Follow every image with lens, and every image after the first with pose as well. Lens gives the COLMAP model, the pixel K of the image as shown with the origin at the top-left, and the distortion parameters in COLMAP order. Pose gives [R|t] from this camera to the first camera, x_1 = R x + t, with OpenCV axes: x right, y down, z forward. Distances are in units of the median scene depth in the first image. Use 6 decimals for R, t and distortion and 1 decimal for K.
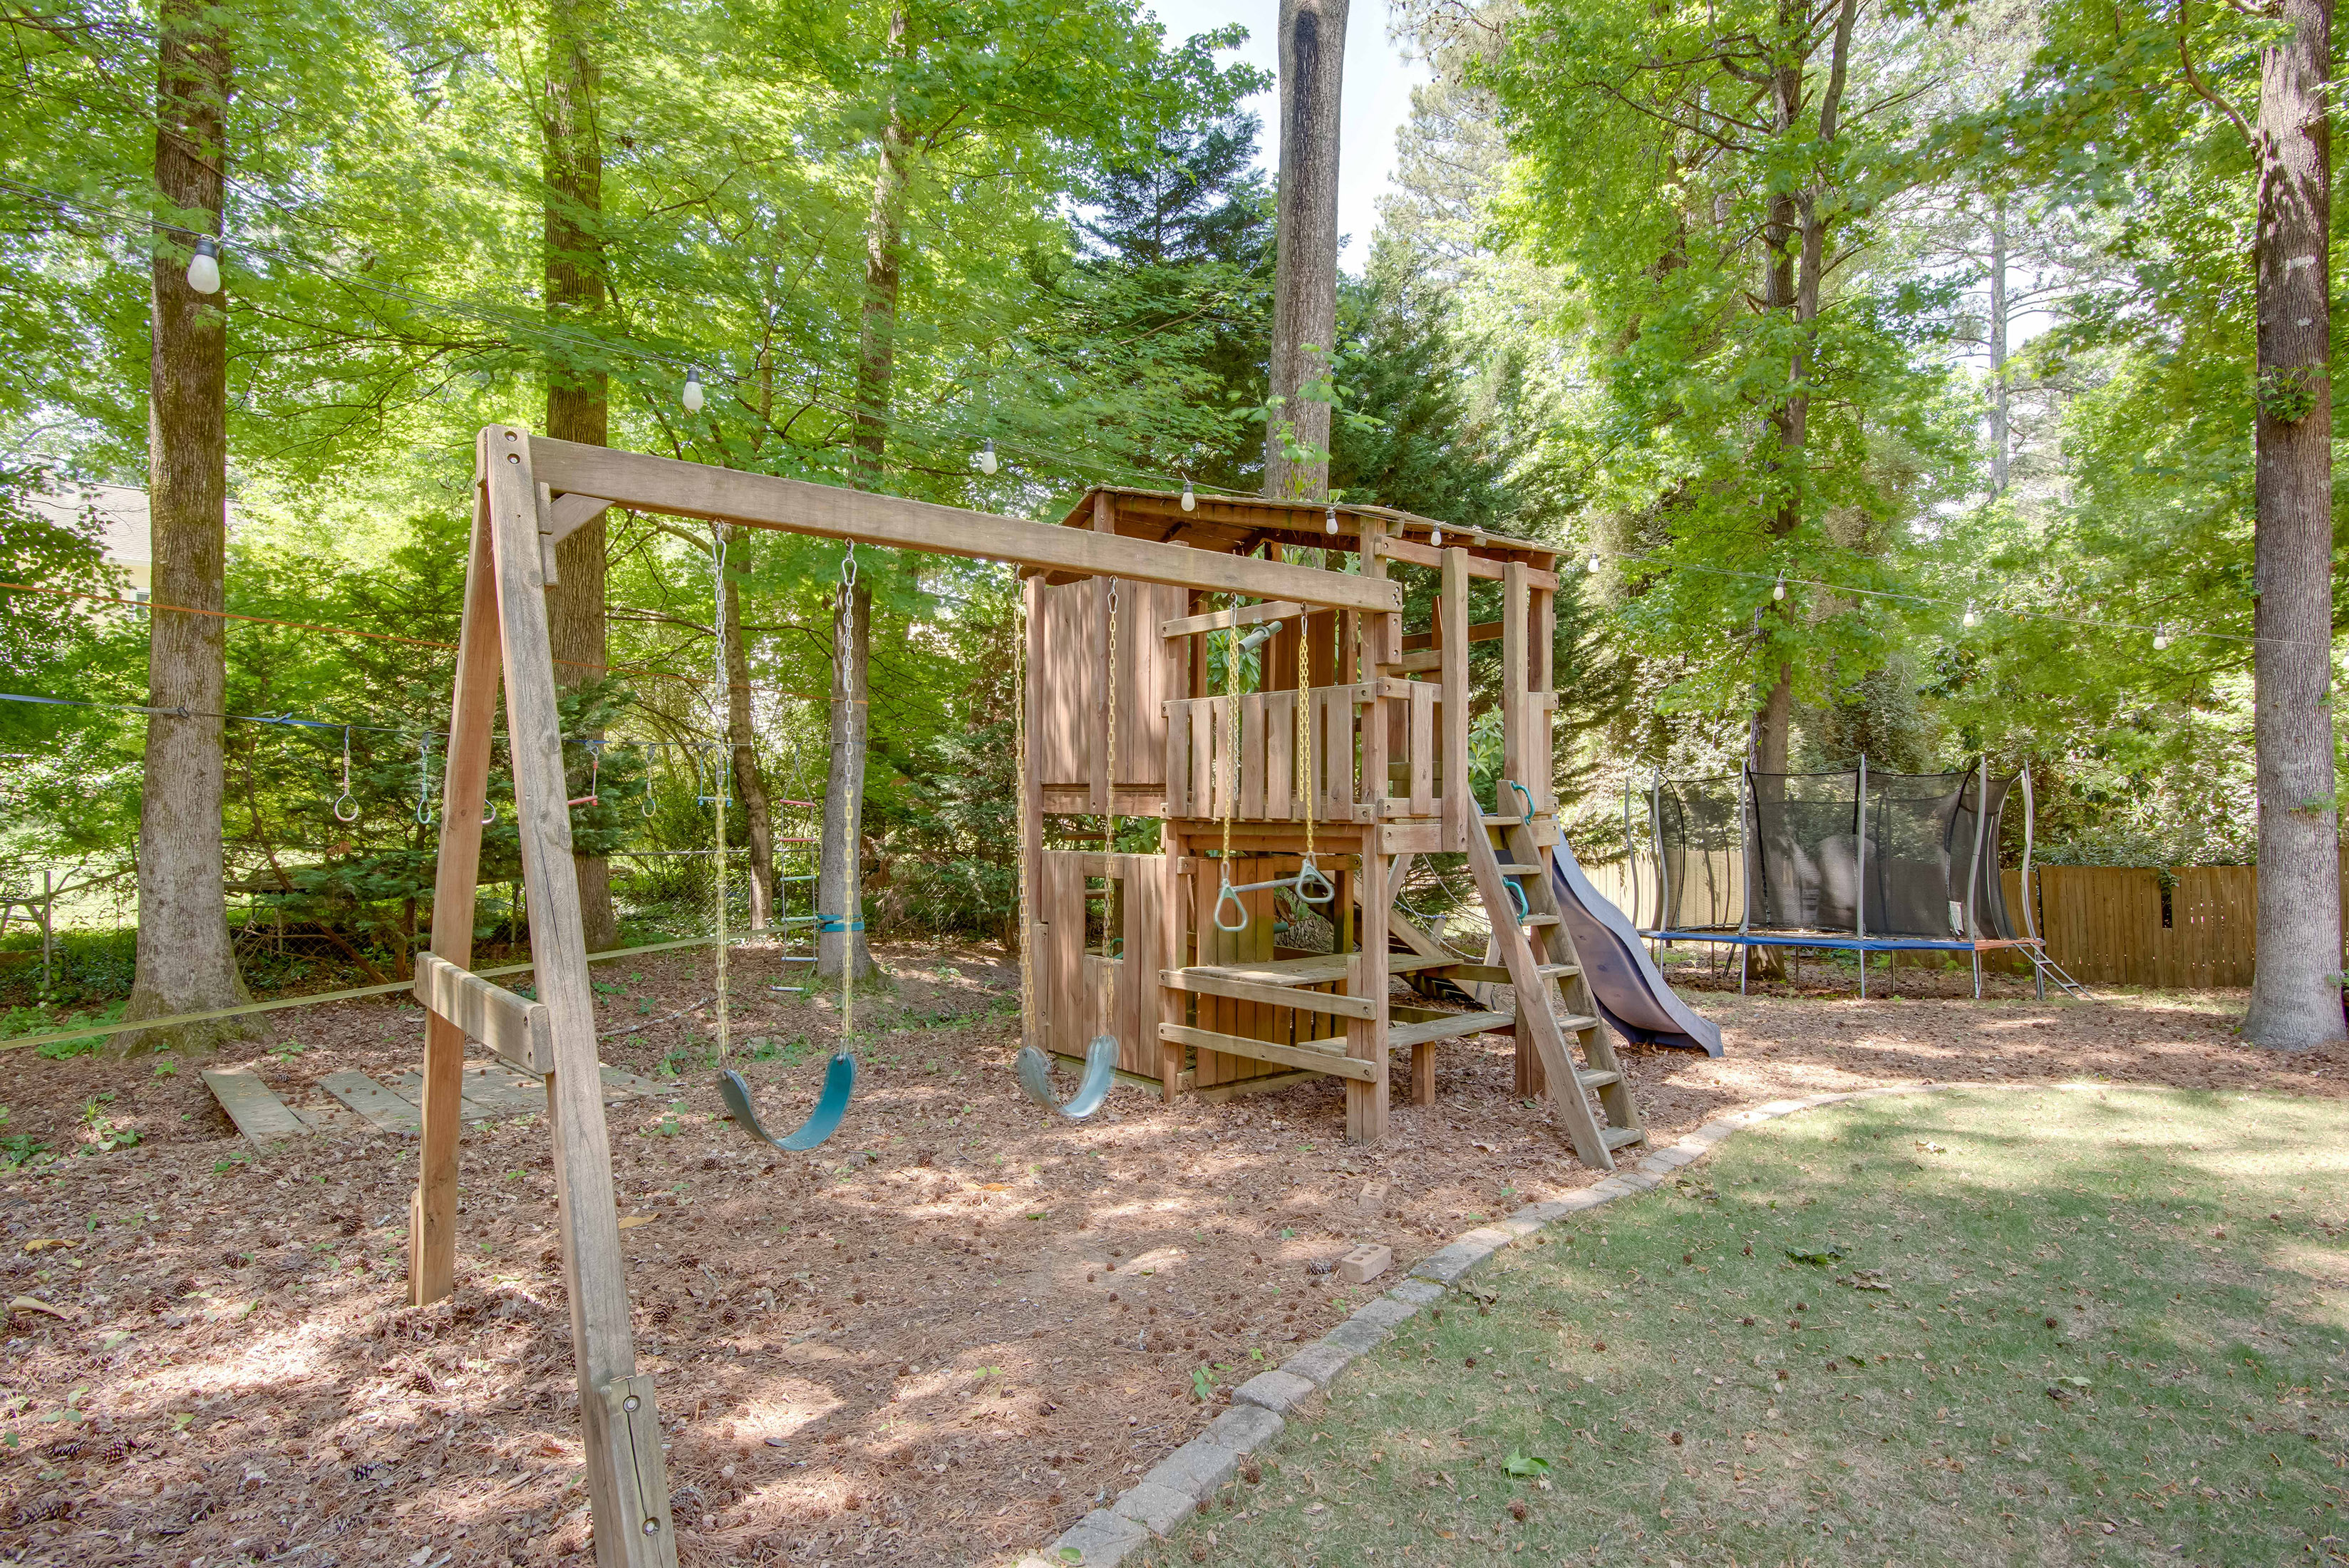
lens RADIAL K [[1154.7, 0, 1160.4], [0, 1154.7, 786.2], [0, 0, 1]] dist [0.017939, 0.000208]
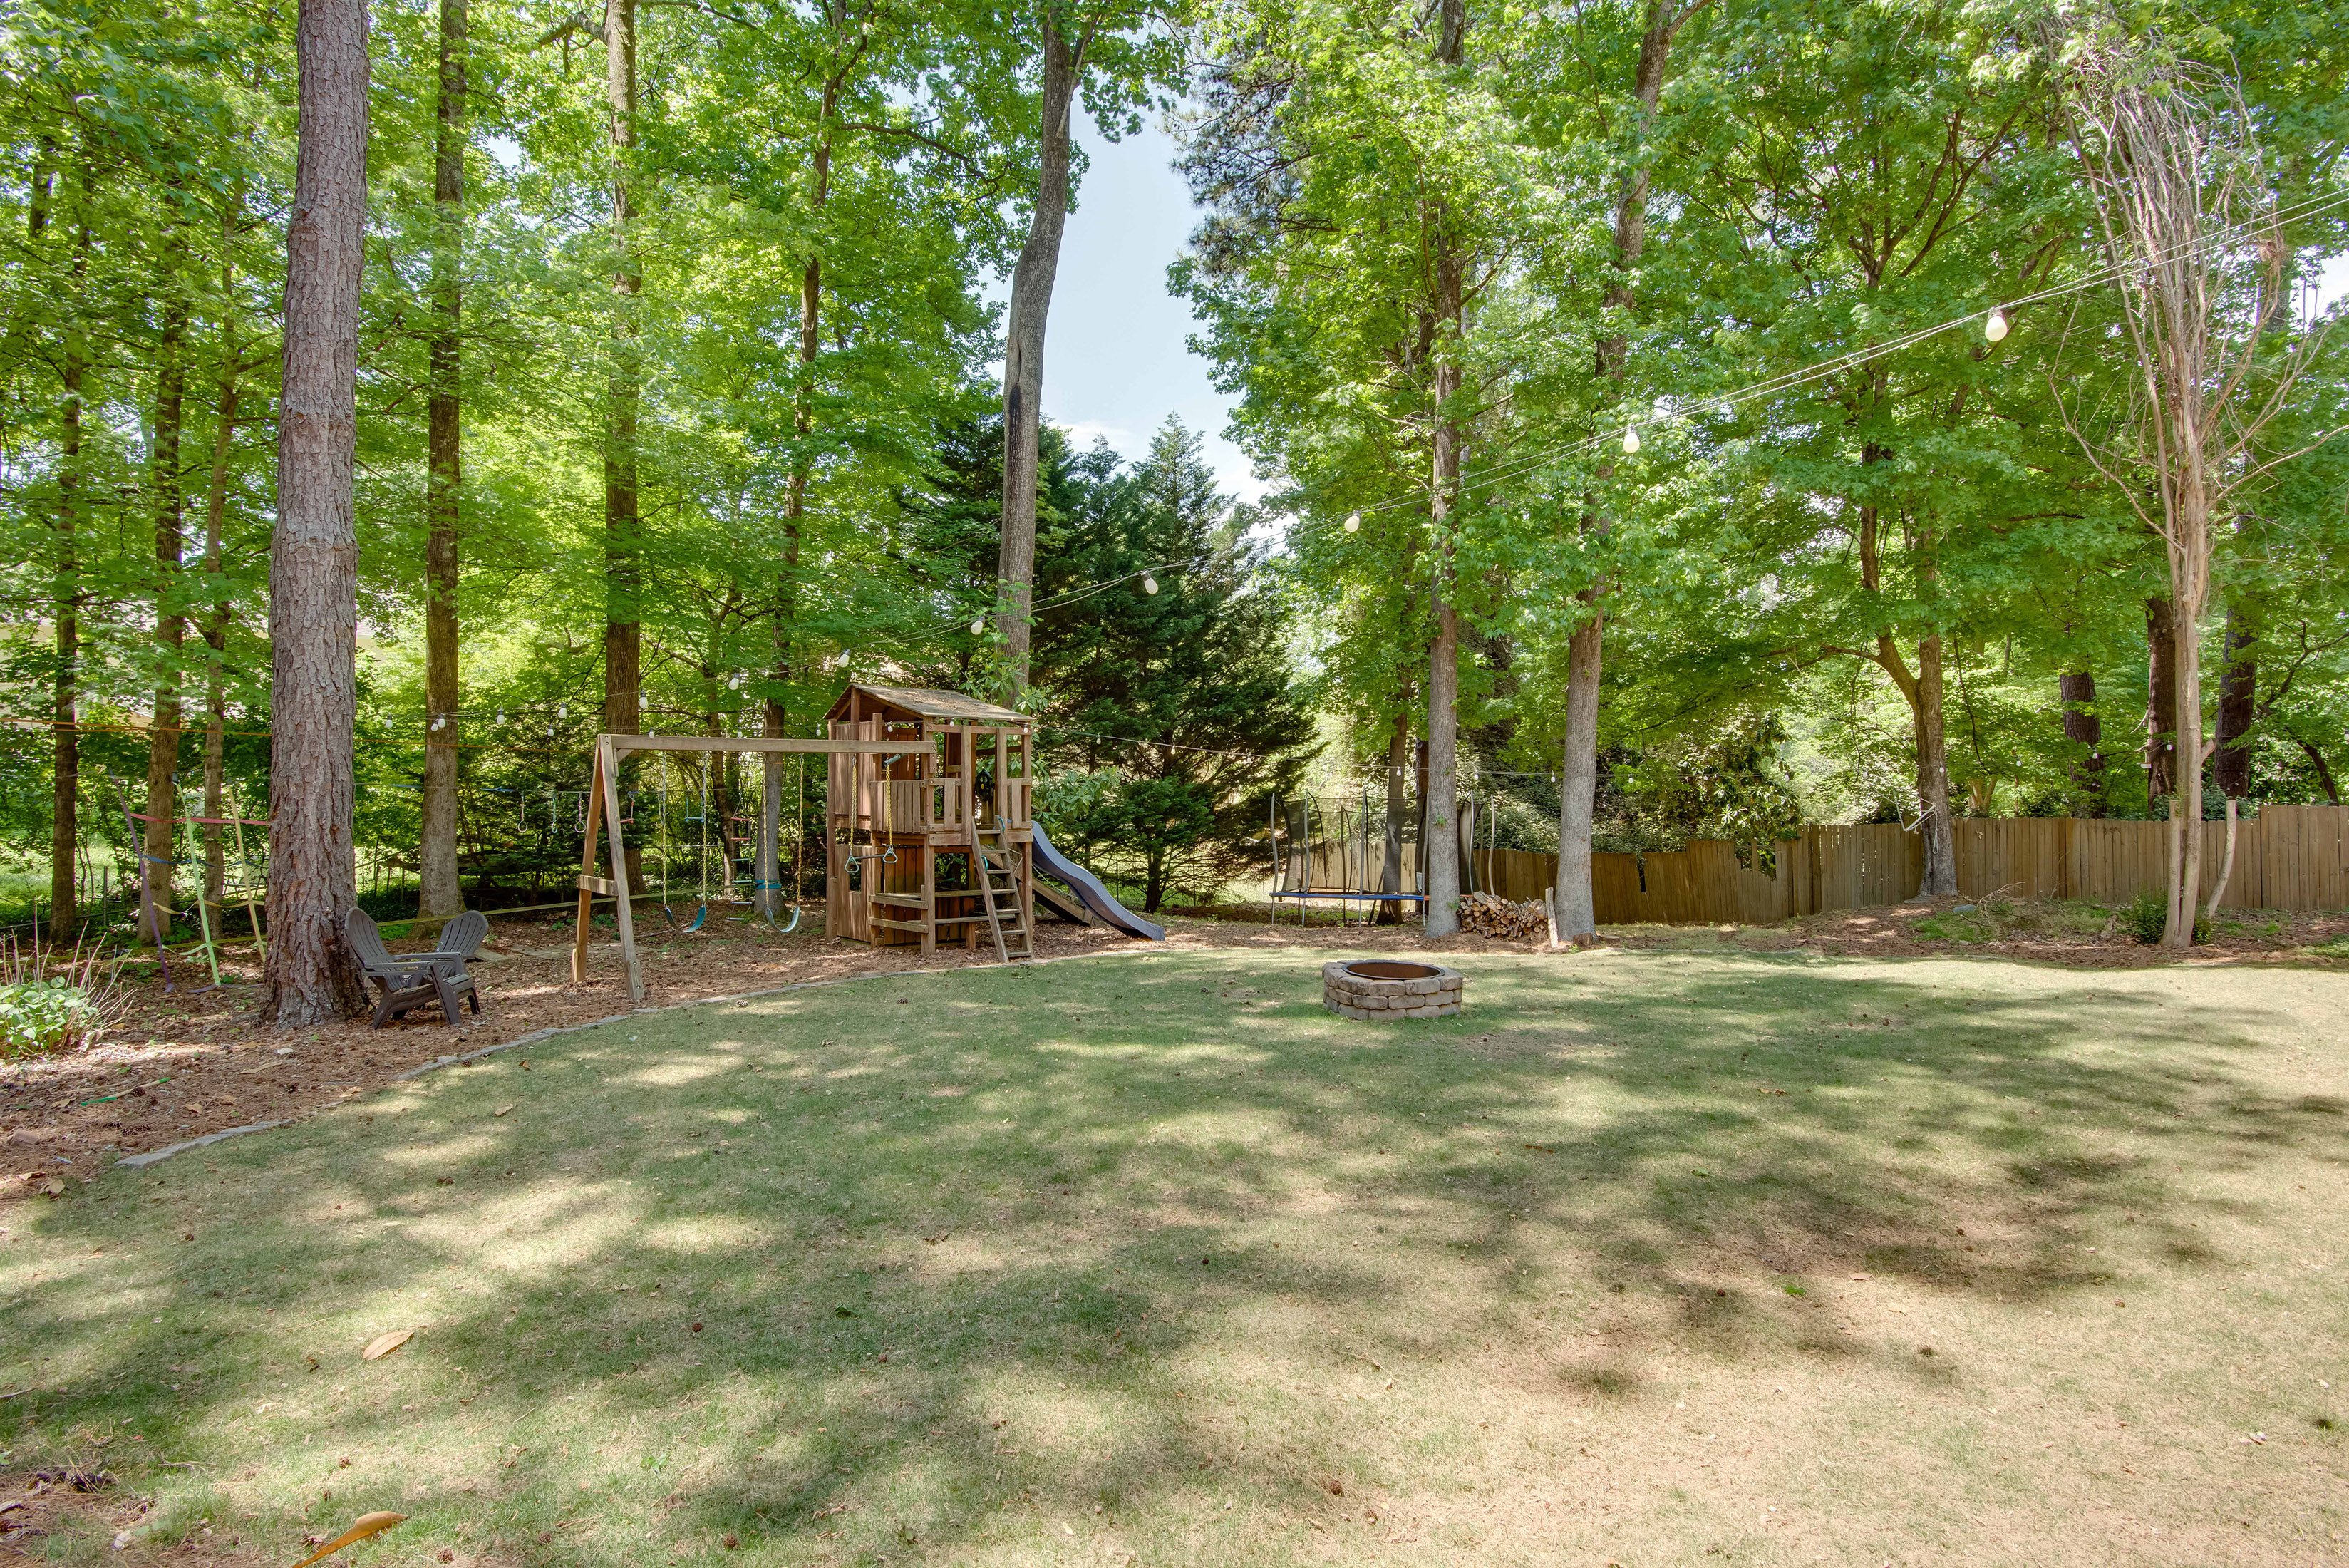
lens RADIAL K [[1150.4, 0, 1174.5], [0, 1150.4, 784.0], [0, 0, 1]] dist [-0.000920, -0.000019]
pose [[0.999844, -0.002766, -0.017431, 0.509782], [0.002818, 0.999992, 0.002972, -0.056099], [0.017423, -0.003020, 0.999844, -1.028087]]
